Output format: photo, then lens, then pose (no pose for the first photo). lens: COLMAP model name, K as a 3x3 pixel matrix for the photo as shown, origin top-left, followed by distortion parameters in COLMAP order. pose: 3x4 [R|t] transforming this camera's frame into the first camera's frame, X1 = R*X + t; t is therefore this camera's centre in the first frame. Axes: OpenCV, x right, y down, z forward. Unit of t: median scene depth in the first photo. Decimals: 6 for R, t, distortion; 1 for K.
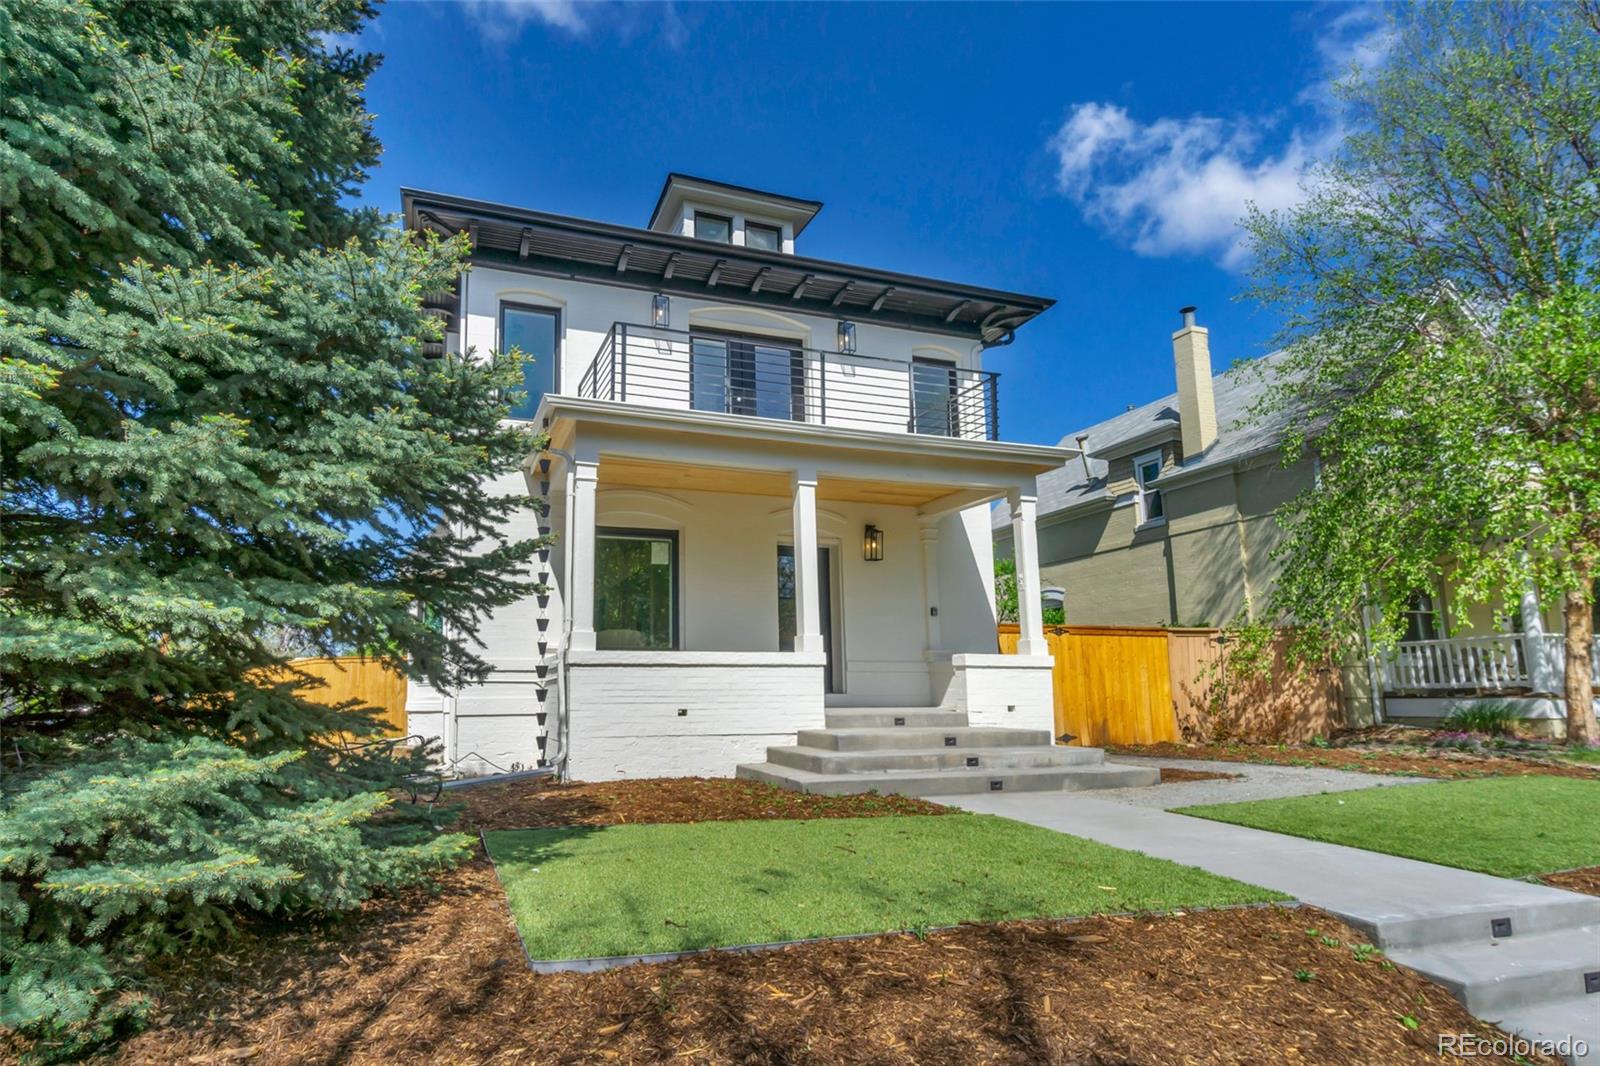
lens RADIAL K [[772.0, 0, 691.2], [0, 772.0, 589.1], [0, 0, 1]] dist [0.003317, 0.000046]
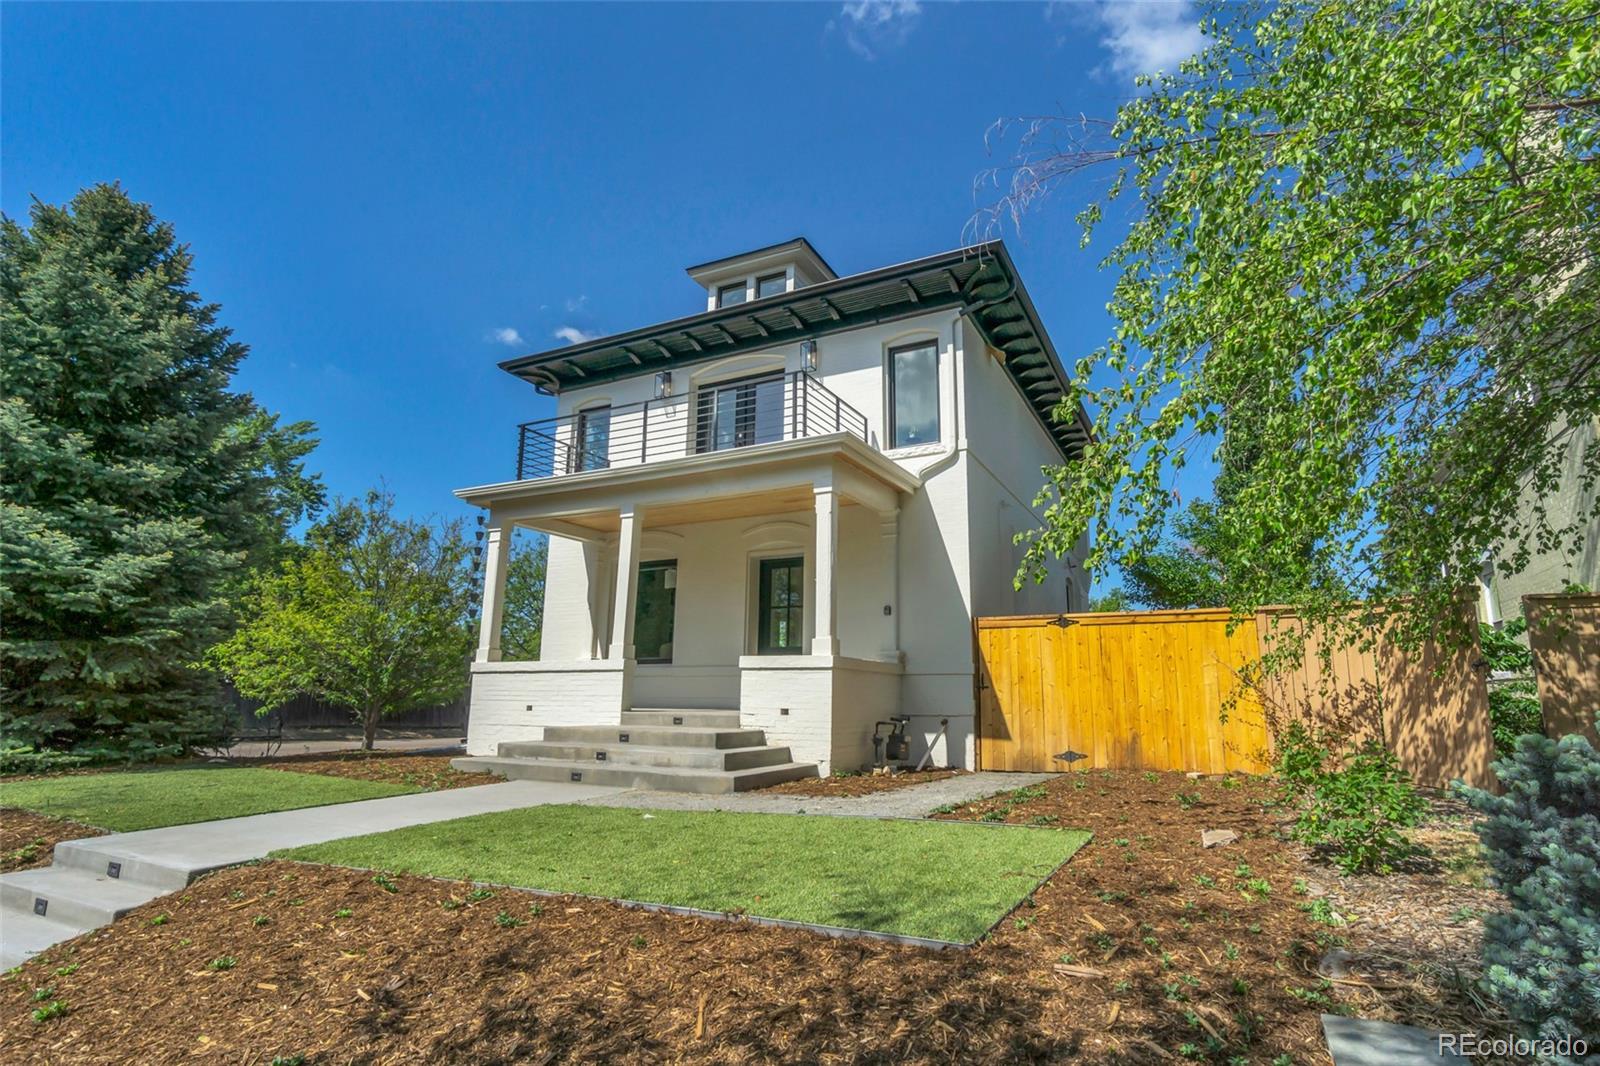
lens RADIAL K [[763.4, 0, 836.9], [0, 763.4, 531.8], [0, 0, 1]] dist [-0.000907, 0.000078]
pose [[0.742850, -0.133513, -0.656009, 0.865387], [0.078786, 0.990537, -0.112382, 0.033944], [0.664806, 0.031799, 0.746339, 0.248910]]
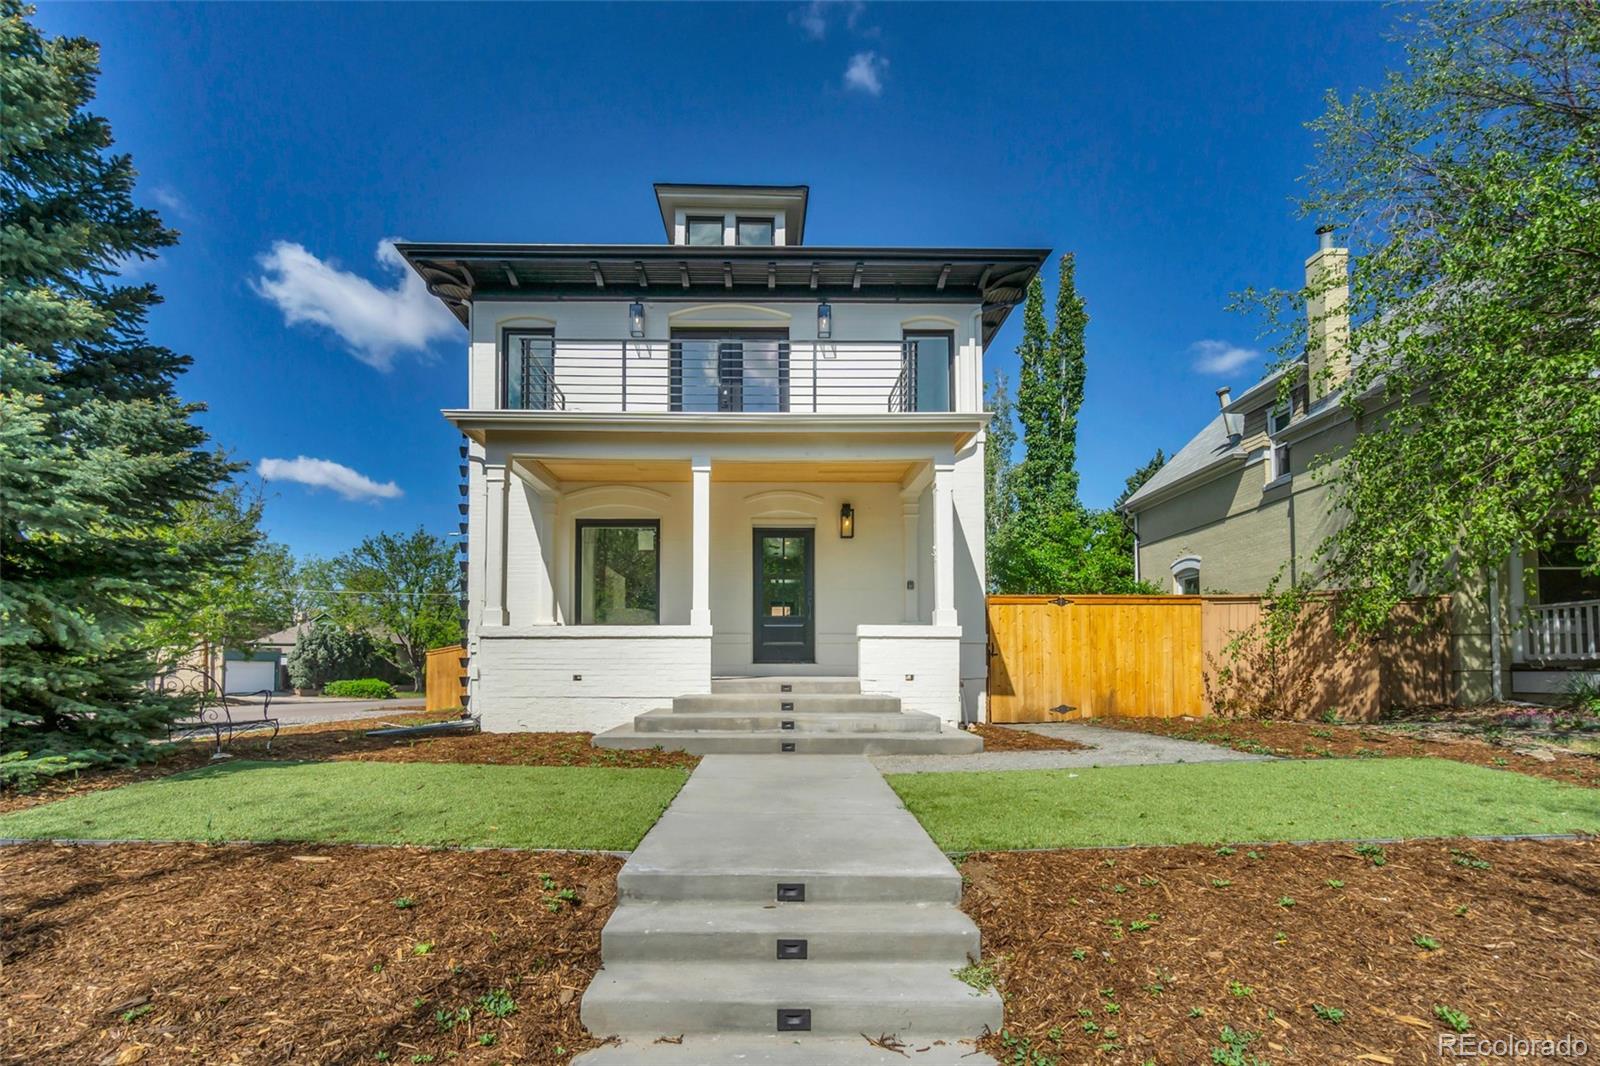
lens RADIAL K [[695.3, 0, 792.1], [0, 695.3, 641.1], [0, 0, 1]] dist [-0.000268, -0.000317]
pose [[0.961986, -0.006401, -0.273023, 0.399661], [0.033153, 0.995069, 0.093482, 0.011294], [0.271079, -0.098980, 0.957455, 0.058040]]
